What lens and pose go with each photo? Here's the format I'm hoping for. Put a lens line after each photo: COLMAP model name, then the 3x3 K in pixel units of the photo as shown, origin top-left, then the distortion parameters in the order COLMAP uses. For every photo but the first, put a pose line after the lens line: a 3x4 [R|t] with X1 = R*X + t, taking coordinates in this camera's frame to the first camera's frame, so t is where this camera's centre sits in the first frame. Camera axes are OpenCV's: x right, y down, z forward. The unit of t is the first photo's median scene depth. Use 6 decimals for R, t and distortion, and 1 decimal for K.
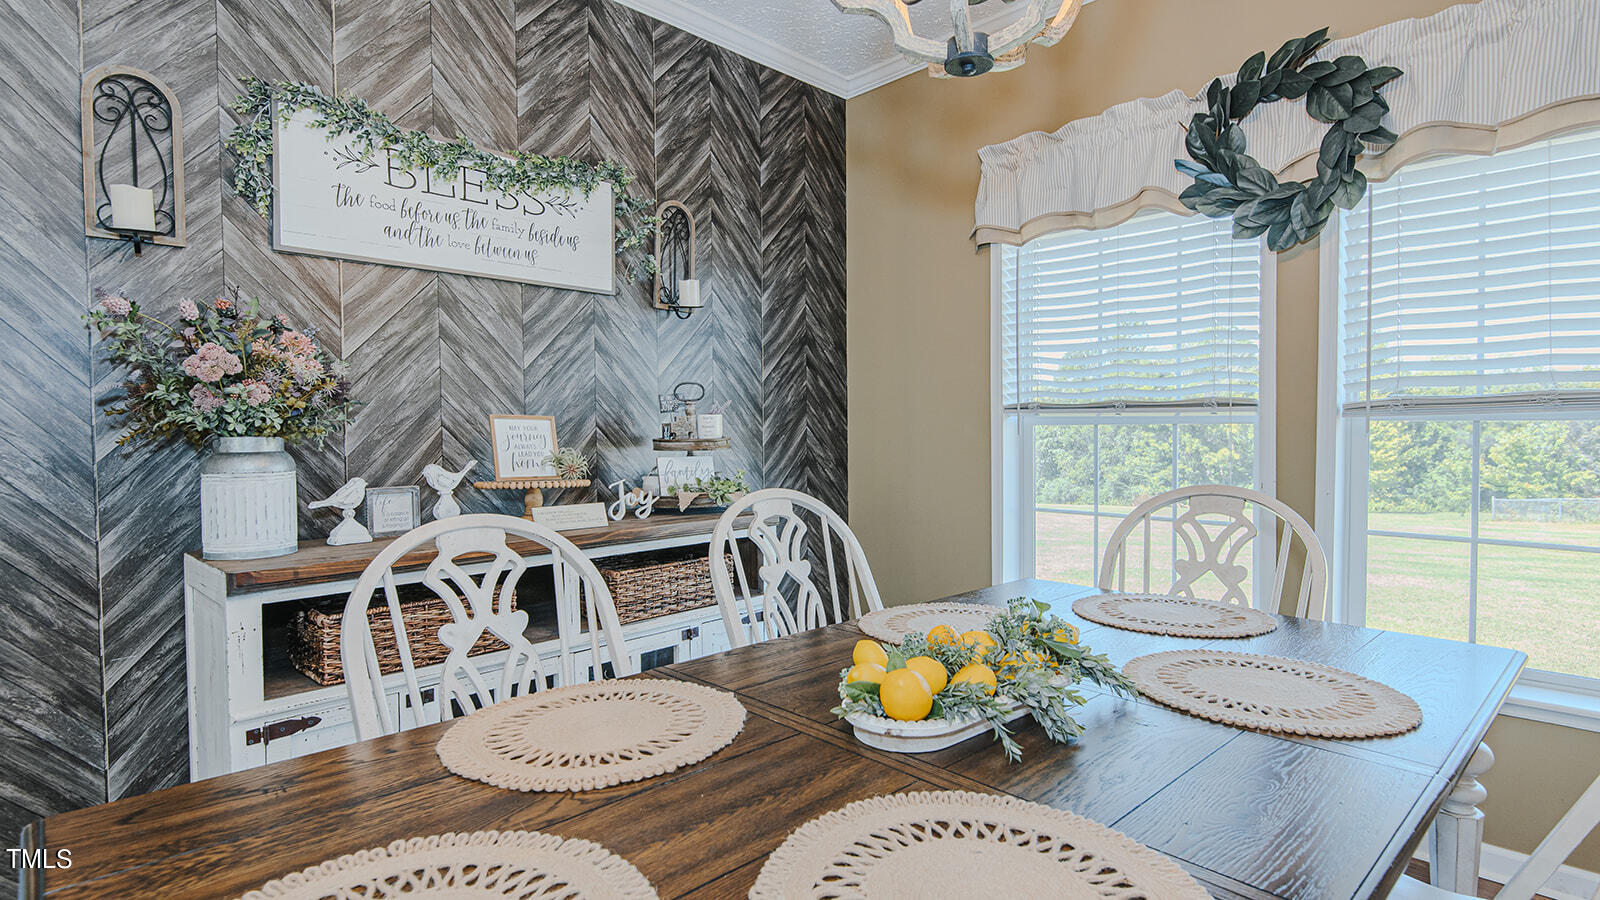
lens RADIAL K [[808.0, 0, 791.7], [0, 808.0, 441.5], [0, 0, 1]] dist [0.005255, -0.003031]
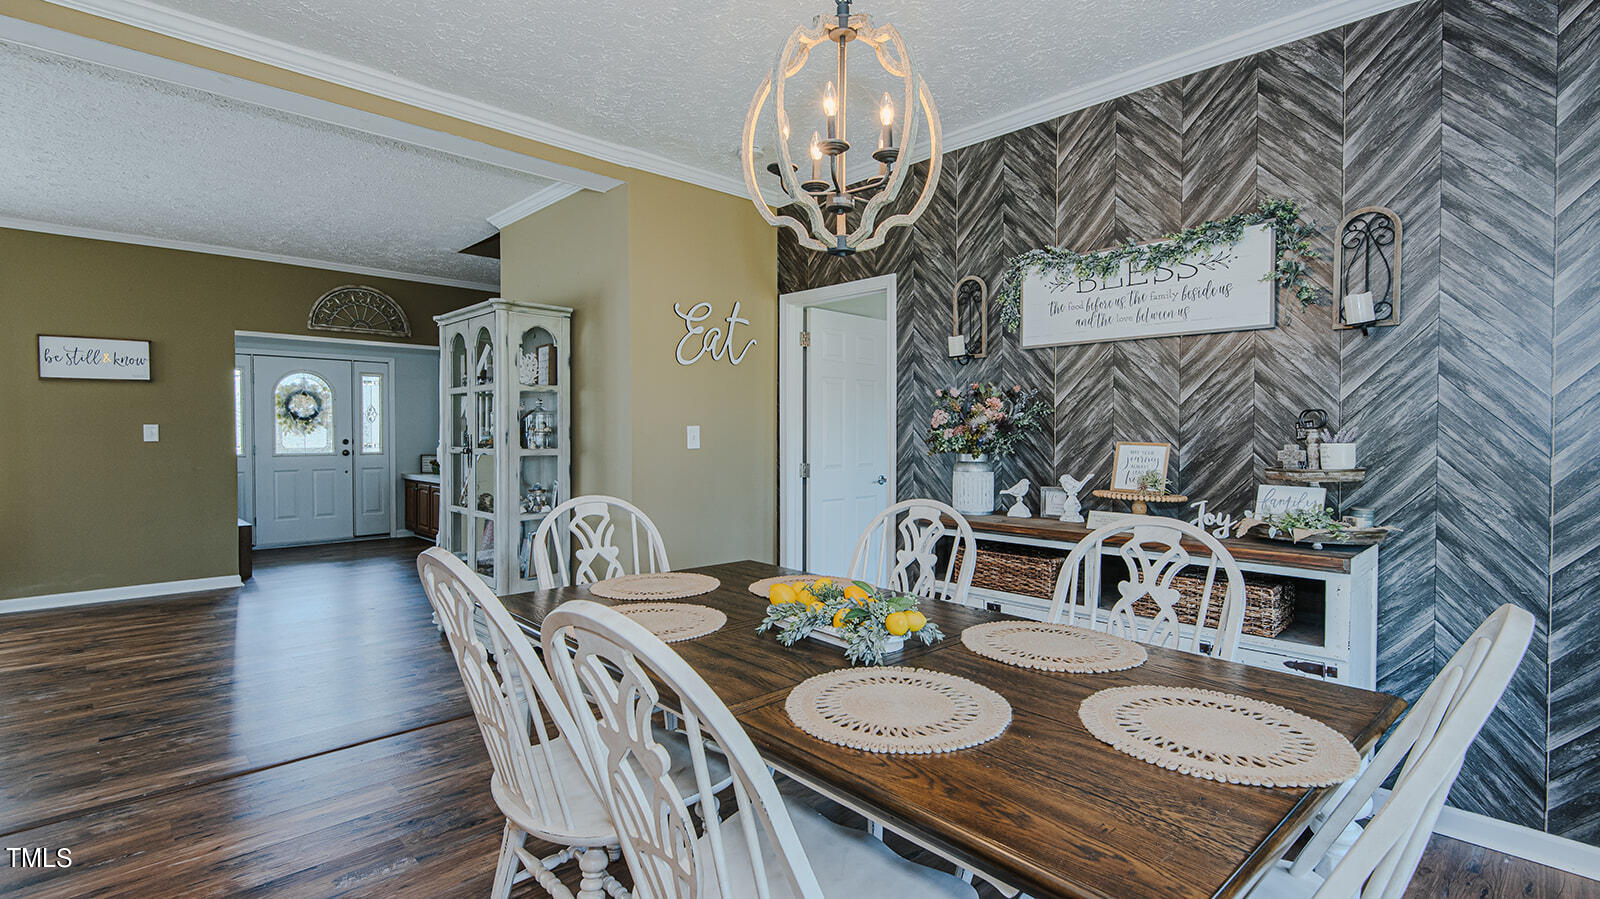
lens RADIAL K [[739.2, 0, 797.4], [0, 739.2, 458.6], [0, 0, 1]] dist [-0.004402, -0.000765]
pose [[-0.007713, 0.047393, -0.998847, 0.848218], [-0.005385, 0.998860, 0.047435, -0.058376], [0.999956, 0.005744, -0.007449, 0.430645]]
